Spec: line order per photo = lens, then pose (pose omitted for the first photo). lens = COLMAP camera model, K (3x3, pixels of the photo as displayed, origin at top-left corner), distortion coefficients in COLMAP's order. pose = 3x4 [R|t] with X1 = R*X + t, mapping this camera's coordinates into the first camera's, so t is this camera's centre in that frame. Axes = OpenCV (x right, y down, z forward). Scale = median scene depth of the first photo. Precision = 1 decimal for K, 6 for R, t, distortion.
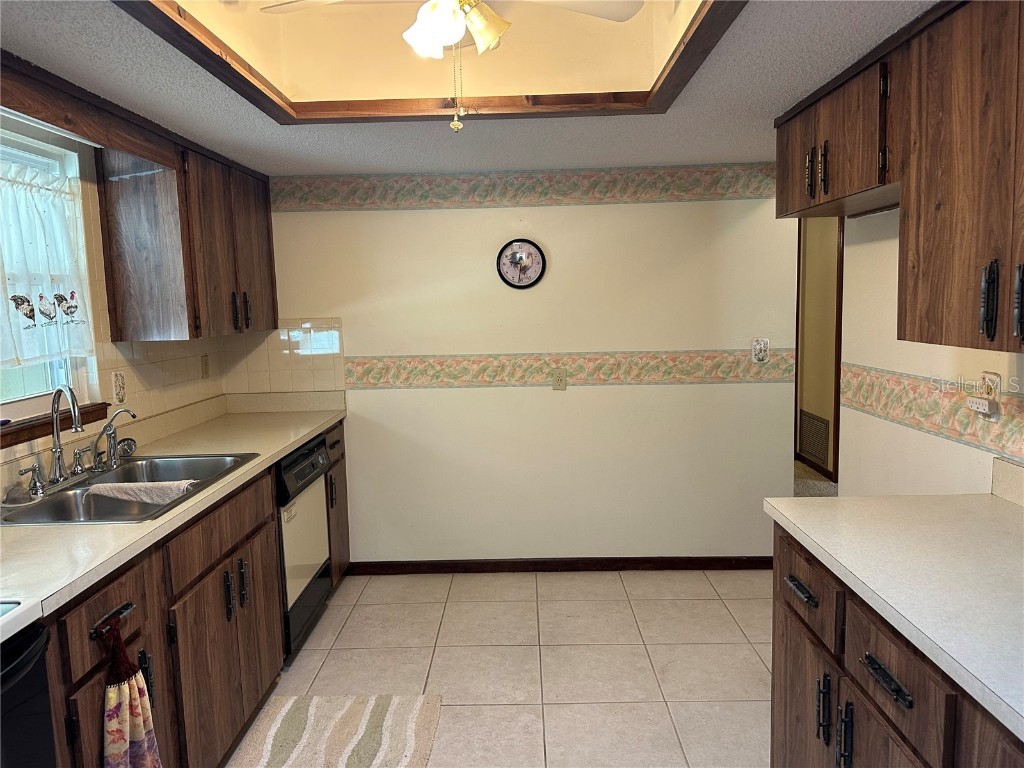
lens RADIAL K [[707.5, 0, 514.6], [0, 707.5, 382.0], [0, 0, 1]] dist [0.024026, -0.020220]
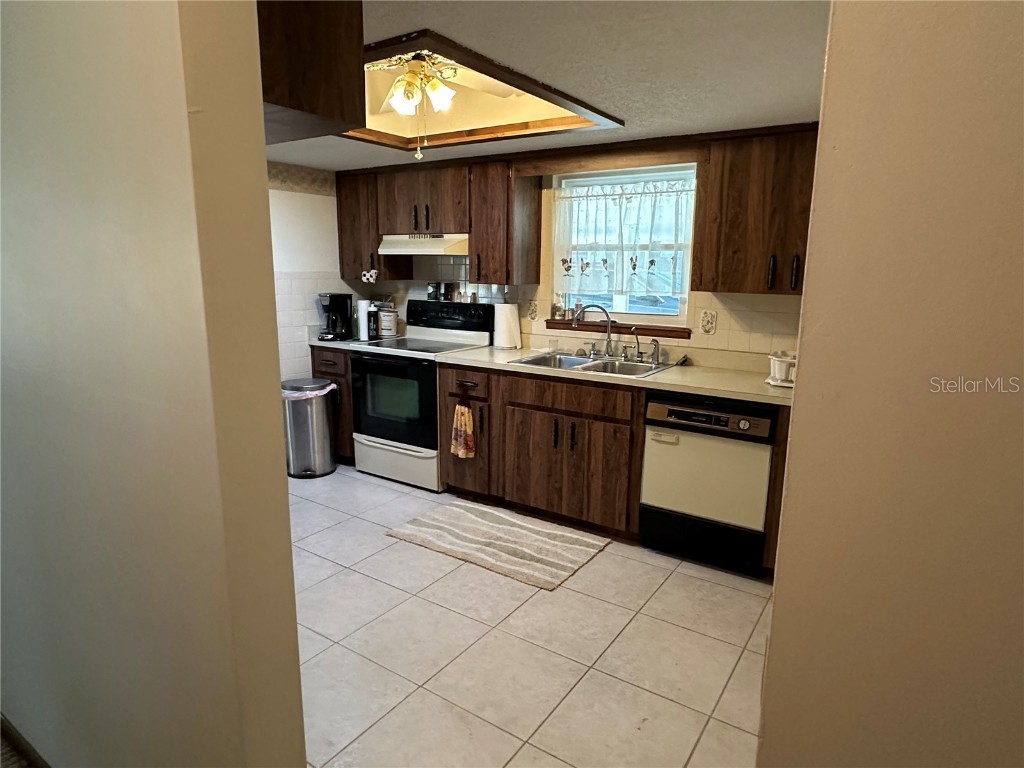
lens RADIAL K [[620.7, 0, 511.8], [0, 620.7, 385.0], [0, 0, 1]] dist [0.020701, 0.002080]
pose [[-0.554104, 0.187055, -0.811159, 0.796888], [-0.083216, 0.957099, 0.277554, -0.209796], [0.828278, 0.221295, -0.514767, 1.515440]]
